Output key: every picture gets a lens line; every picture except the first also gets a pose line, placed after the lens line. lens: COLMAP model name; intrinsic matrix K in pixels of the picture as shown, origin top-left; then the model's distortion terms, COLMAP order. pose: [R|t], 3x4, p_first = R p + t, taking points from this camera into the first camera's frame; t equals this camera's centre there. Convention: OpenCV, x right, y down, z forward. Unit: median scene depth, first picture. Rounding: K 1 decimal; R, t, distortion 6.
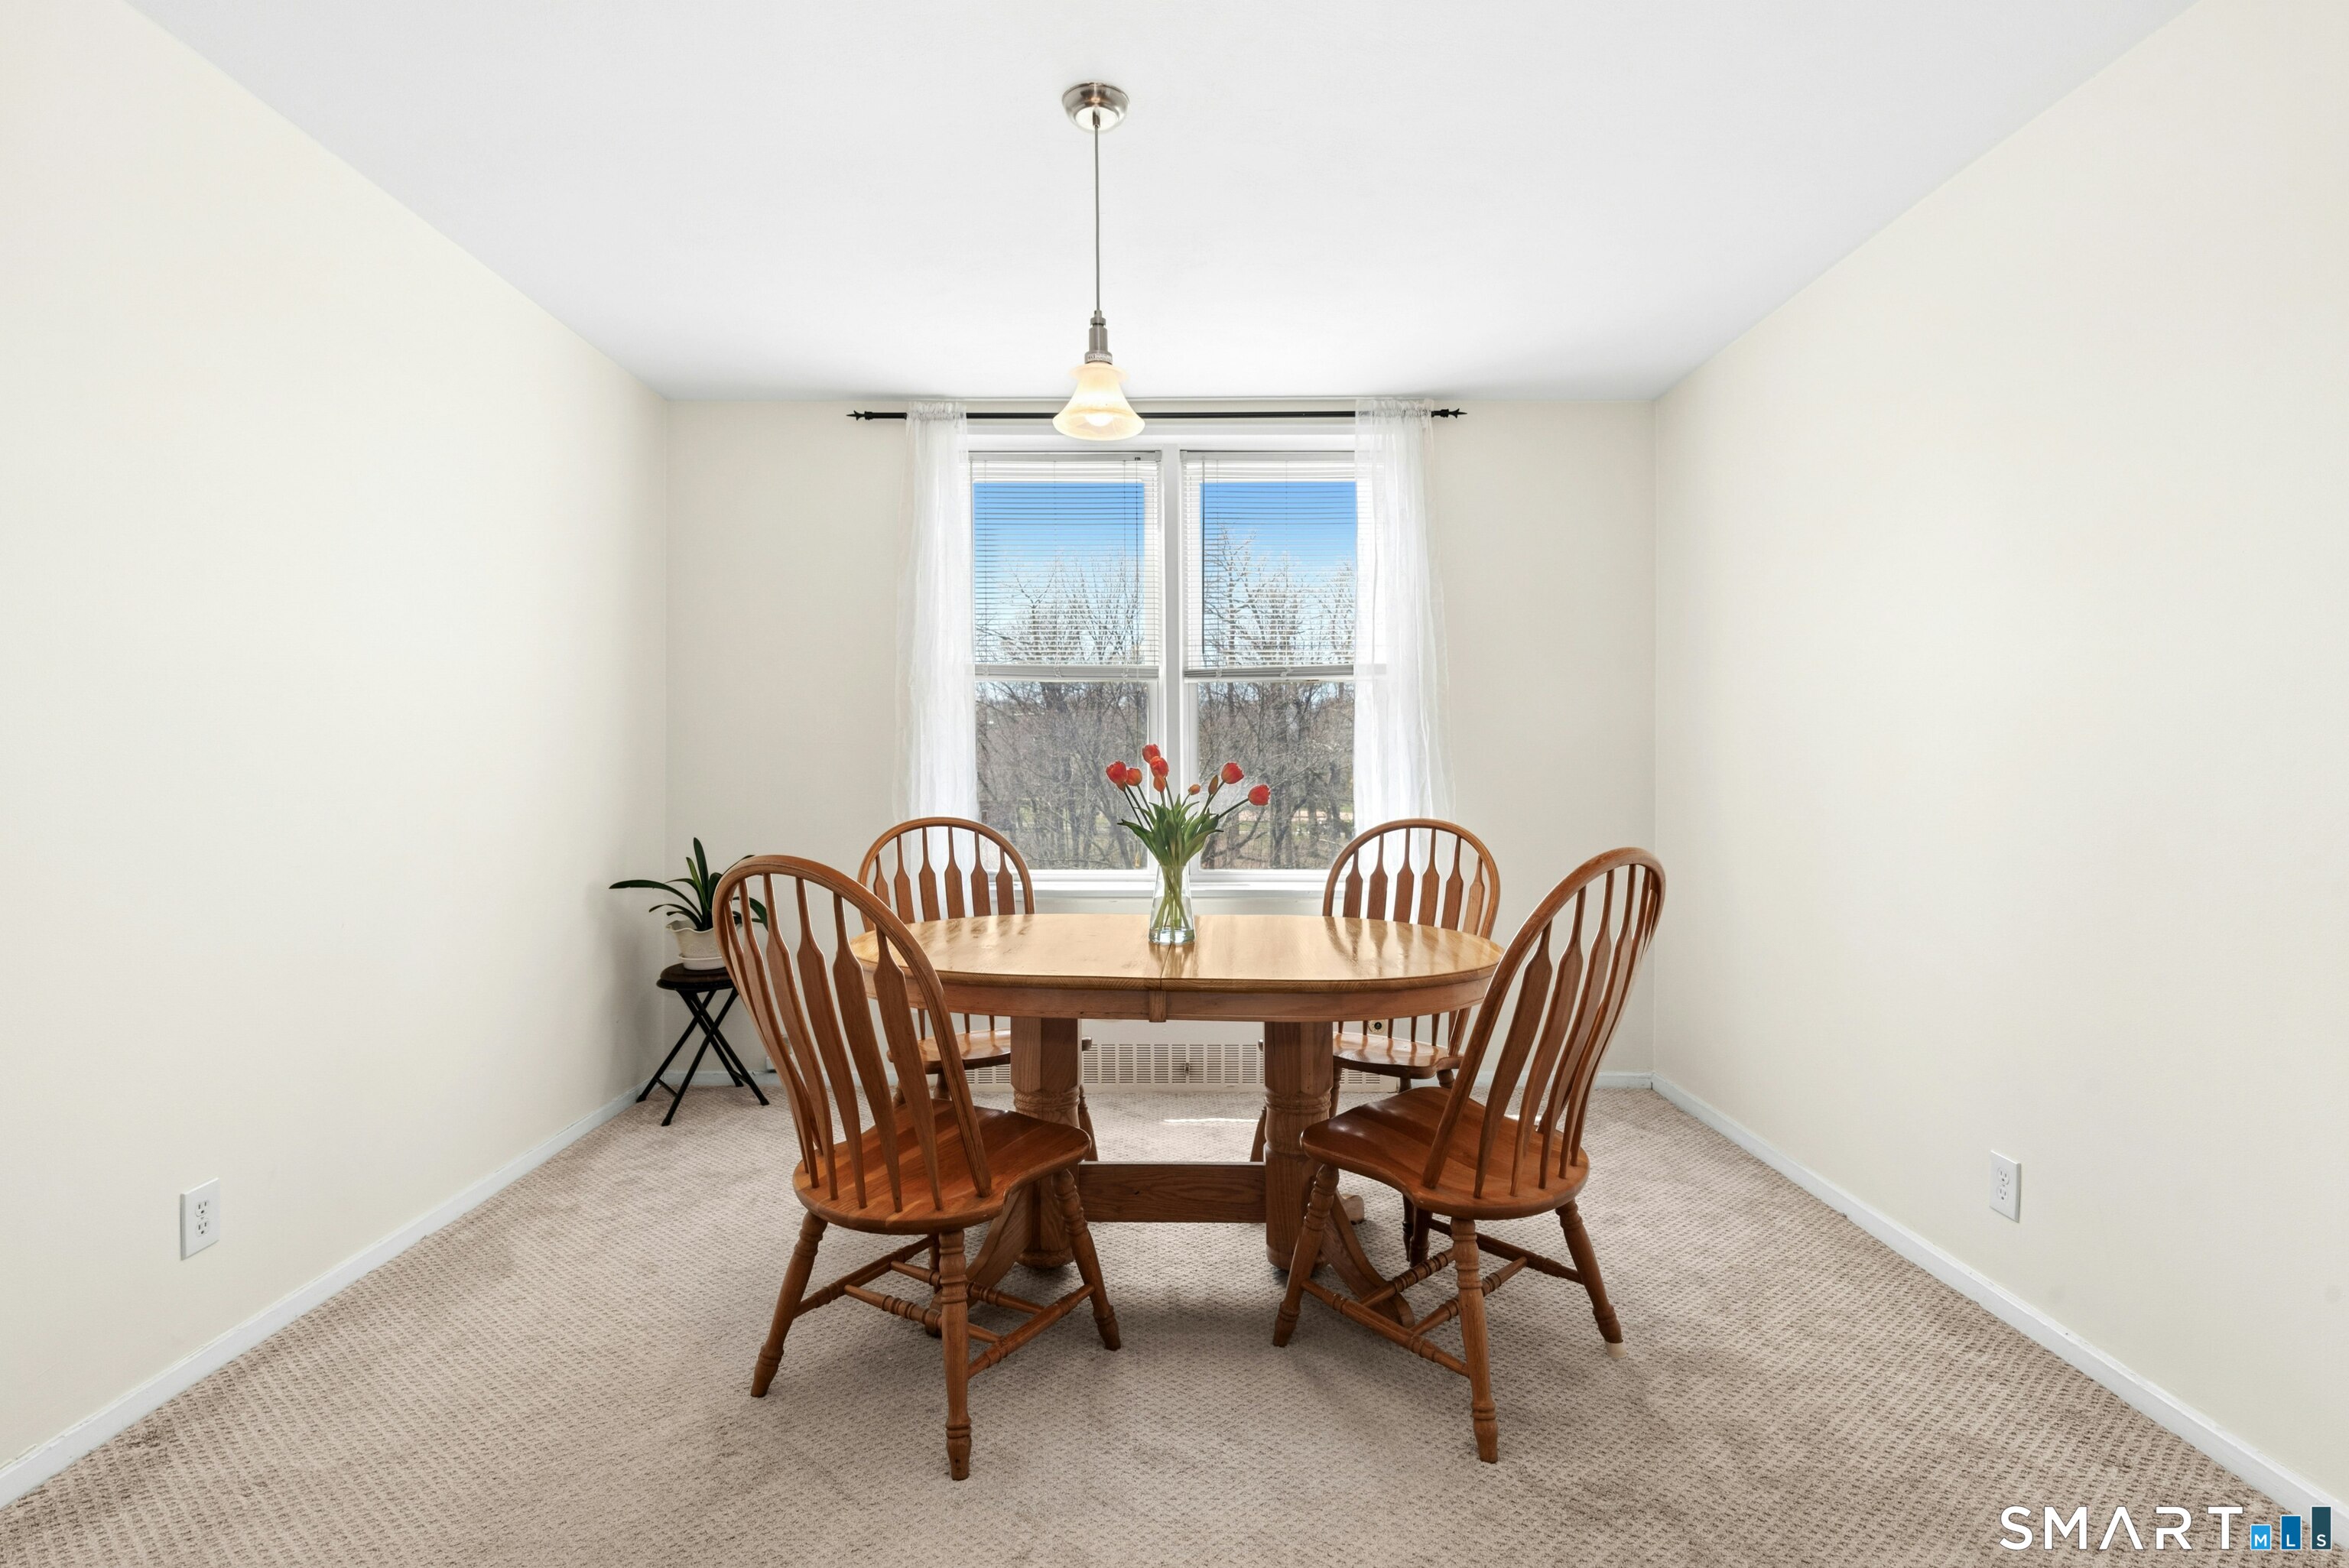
lens RADIAL K [[1149.3, 0, 1161.2], [0, 1149.3, 795.9], [0, 0, 1]] dist [0.004466, 0.000316]
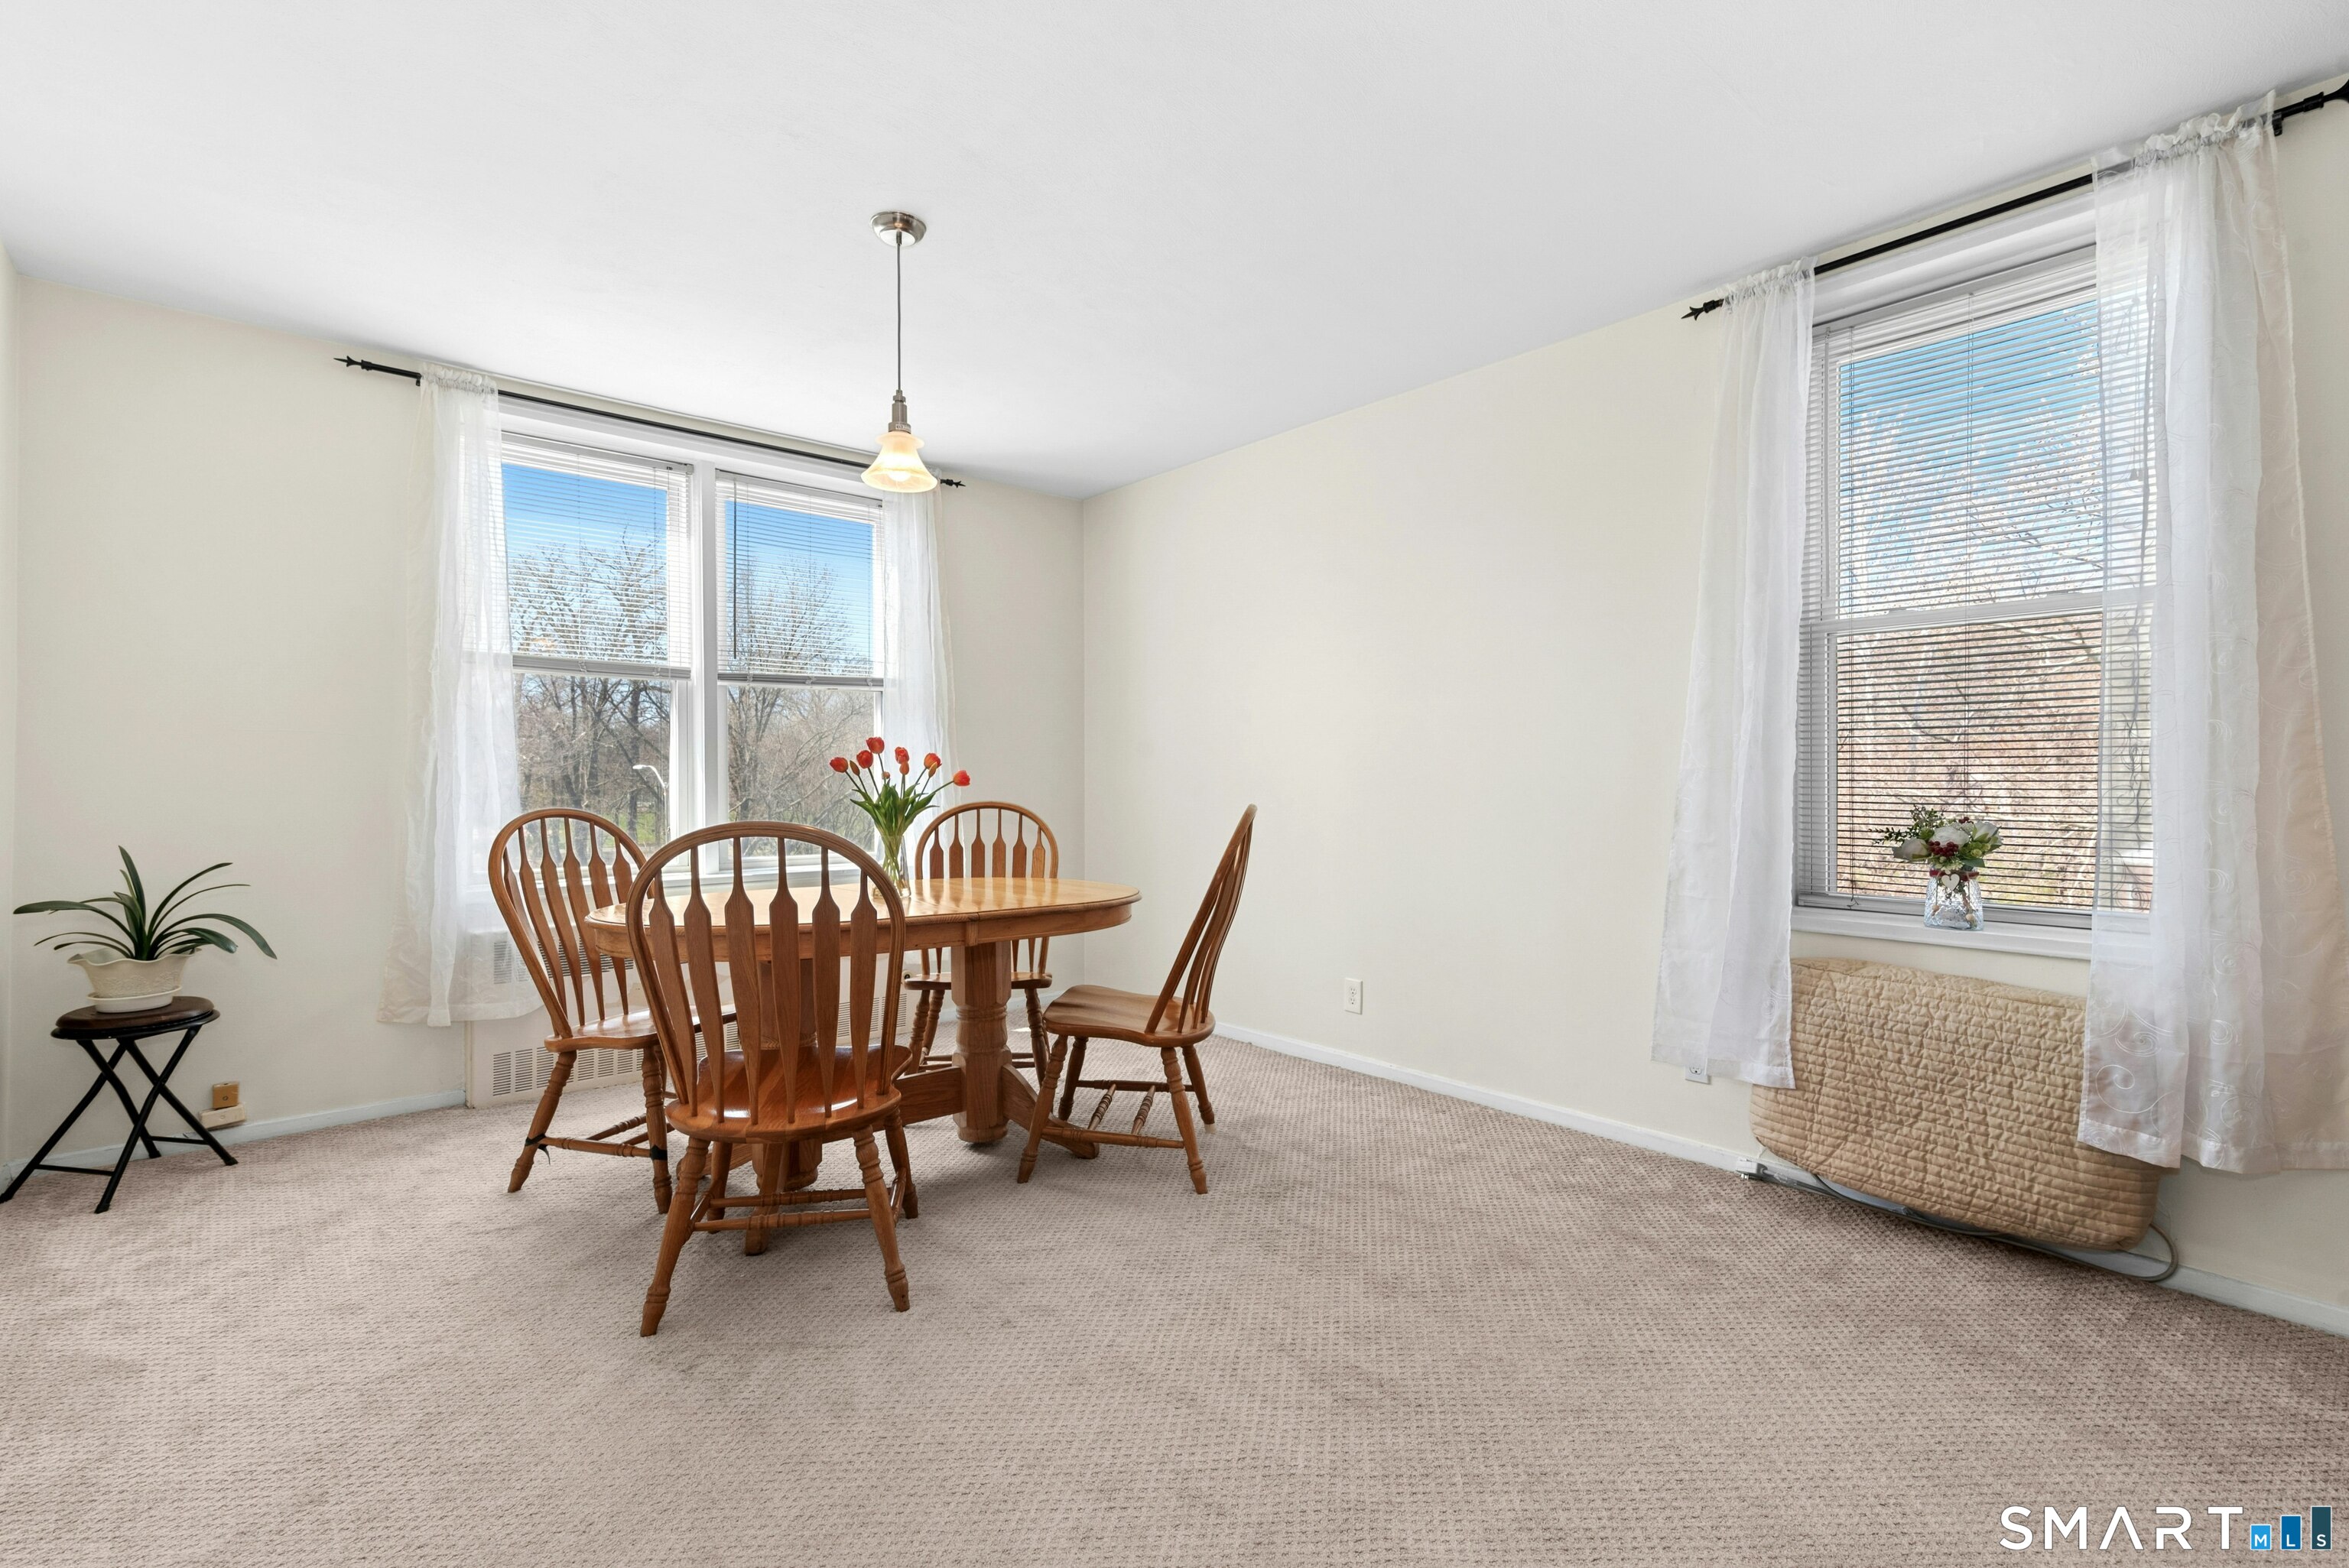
lens RADIAL K [[1089.4, 0, 1178.9], [0, 1089.4, 797.8], [0, 0, 1]] dist [0.011248, -0.000271]
pose [[0.748070, -0.012828, 0.663496, -0.423151], [0.018593, 0.999826, -0.001633, 0.021388], [-0.663360, 0.013558, 0.748178, -0.061226]]
